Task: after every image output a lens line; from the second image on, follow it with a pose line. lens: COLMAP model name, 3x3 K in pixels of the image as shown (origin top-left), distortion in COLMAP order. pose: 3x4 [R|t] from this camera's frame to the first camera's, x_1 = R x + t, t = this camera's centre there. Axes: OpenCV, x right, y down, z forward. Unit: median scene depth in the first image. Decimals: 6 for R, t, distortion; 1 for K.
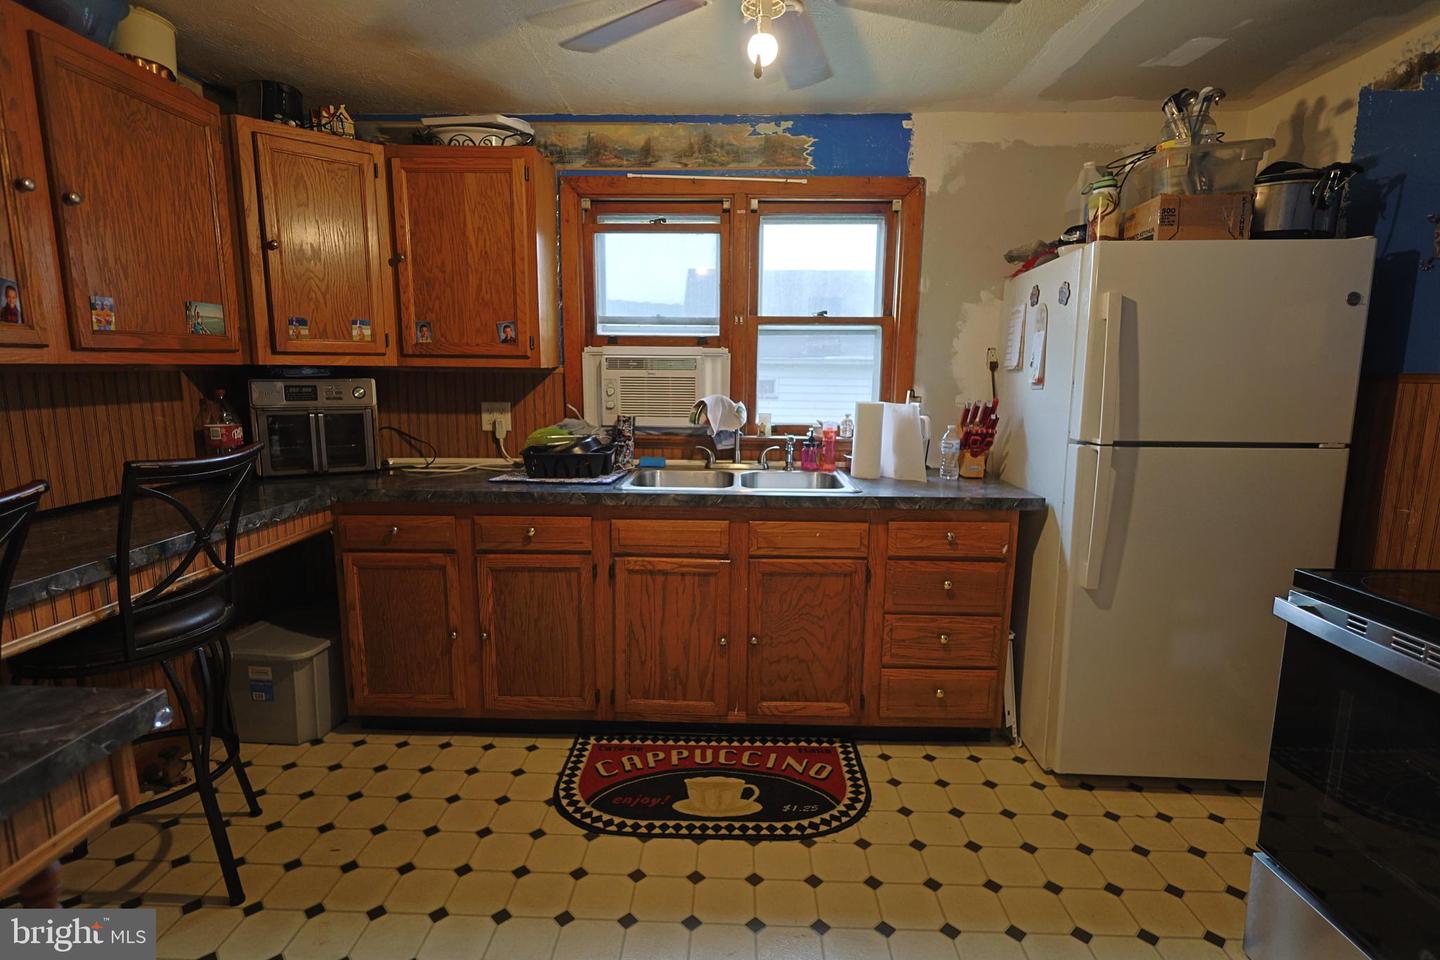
lens RADIAL K [[702.5, 0, 719.2], [0, 702.5, 483.0], [0, 0, 1]] dist [-0.006391, 0.002111]
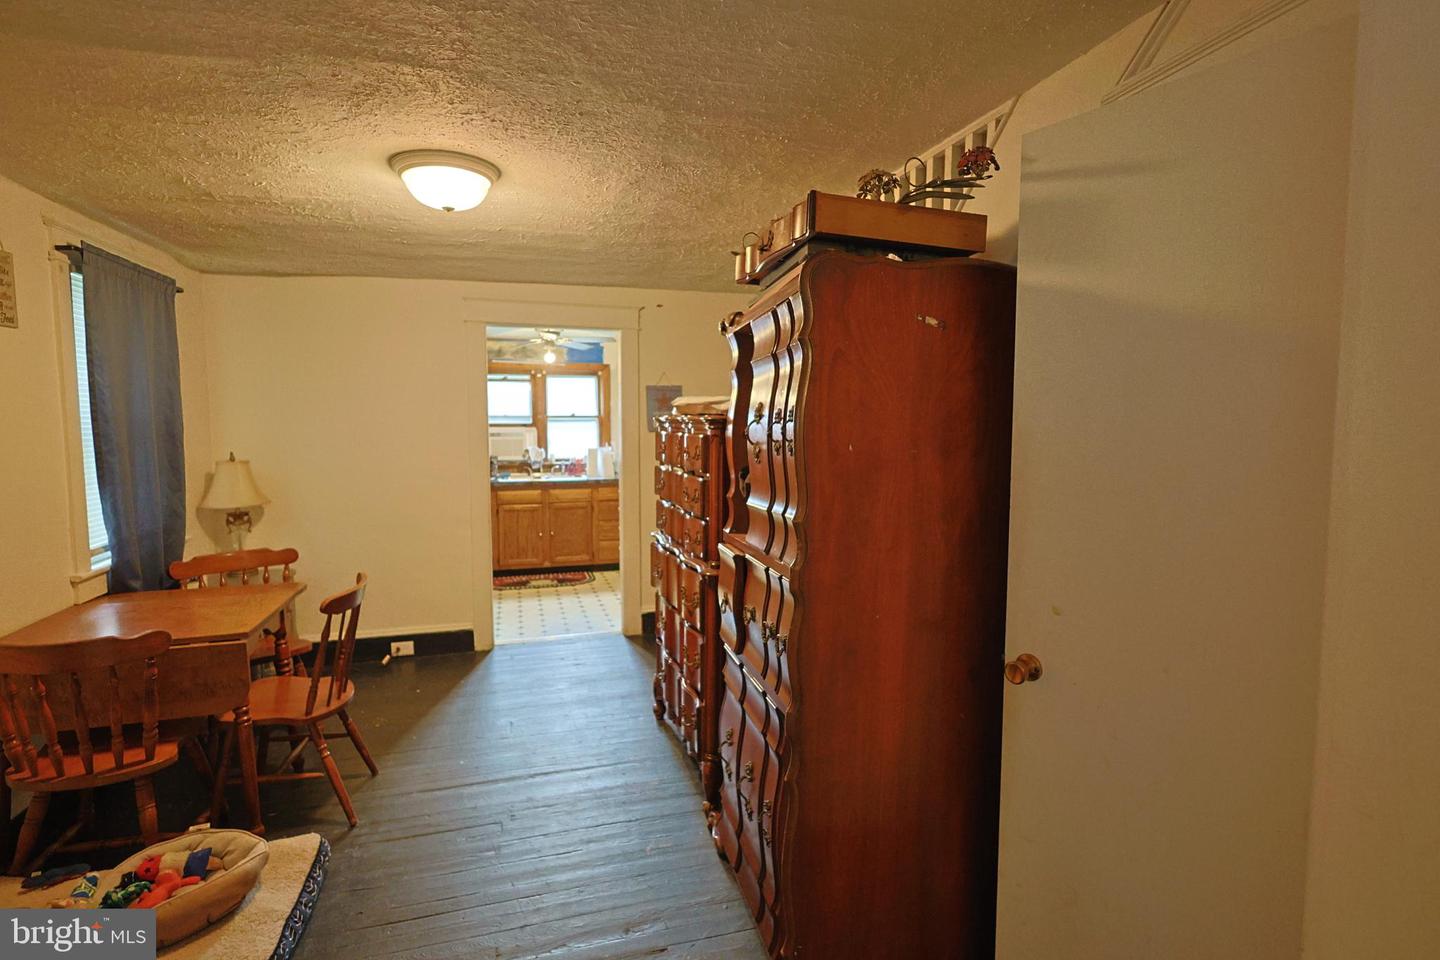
lens RADIAL K [[702.5, 0, 722.0], [0, 702.5, 478.7], [0, 0, 1]] dist [-0.006391, 0.002111]
pose [[0.949335, -0.035470, 0.312259, -0.169457], [0.063513, 0.994762, -0.080096, 0.269442], [-0.307782, 0.095871, 0.946615, -1.816036]]
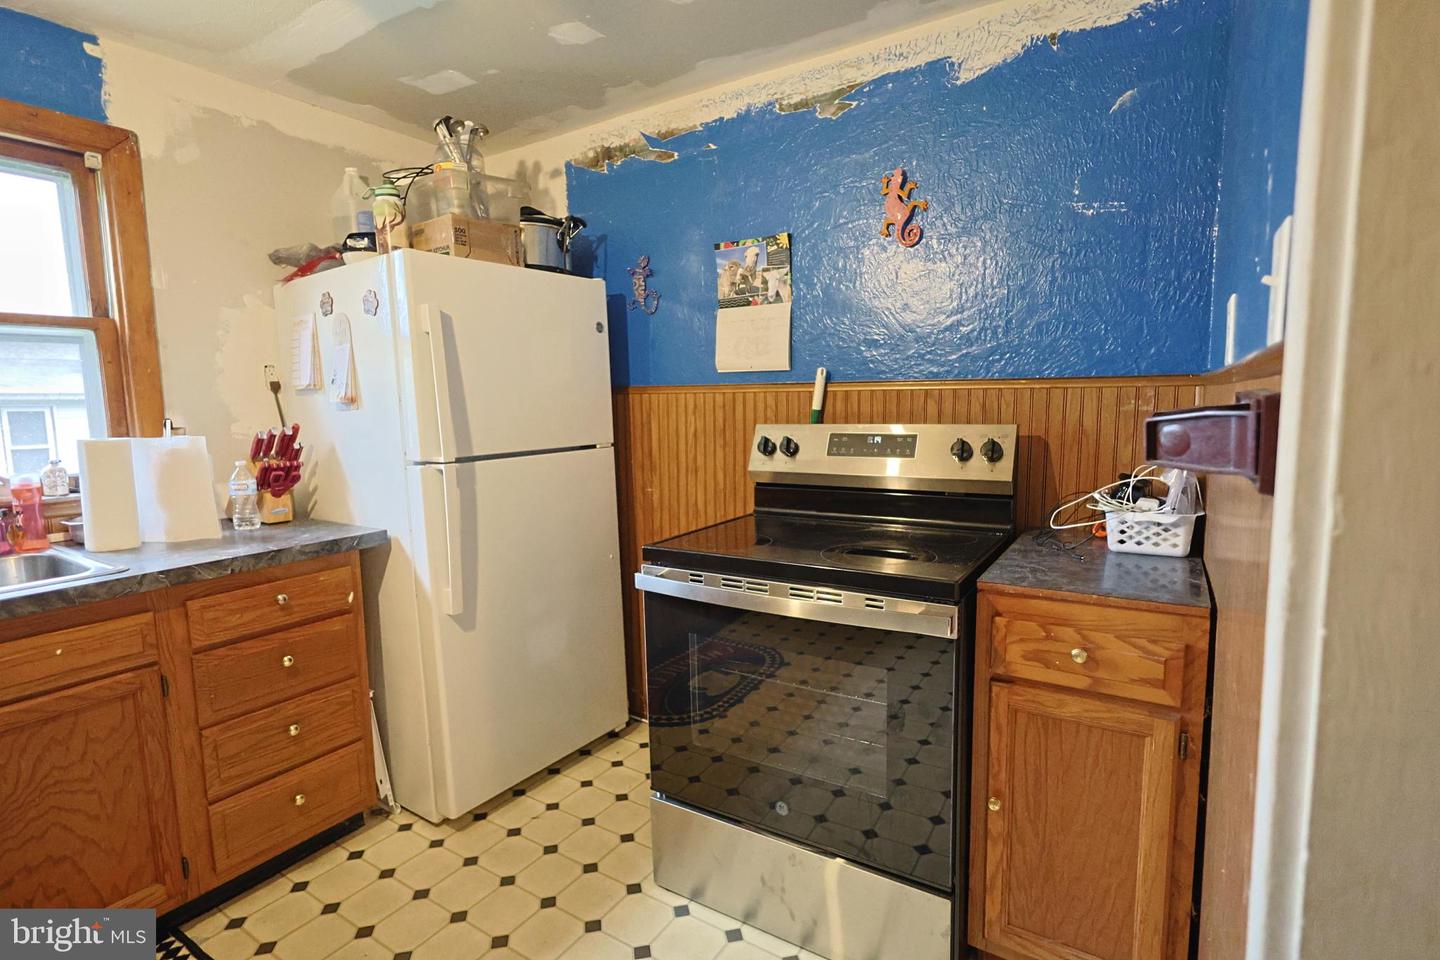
lens RADIAL K [[702.5, 0, 719.0], [0, 702.5, 482.0], [0, 0, 1]] dist [-0.006391, 0.002111]
pose [[0.519711, -0.119714, 0.845913, -0.060690], [0.157909, 0.986534, 0.042599, -0.008965], [-0.839622, 0.111438, 0.531617, 0.152208]]
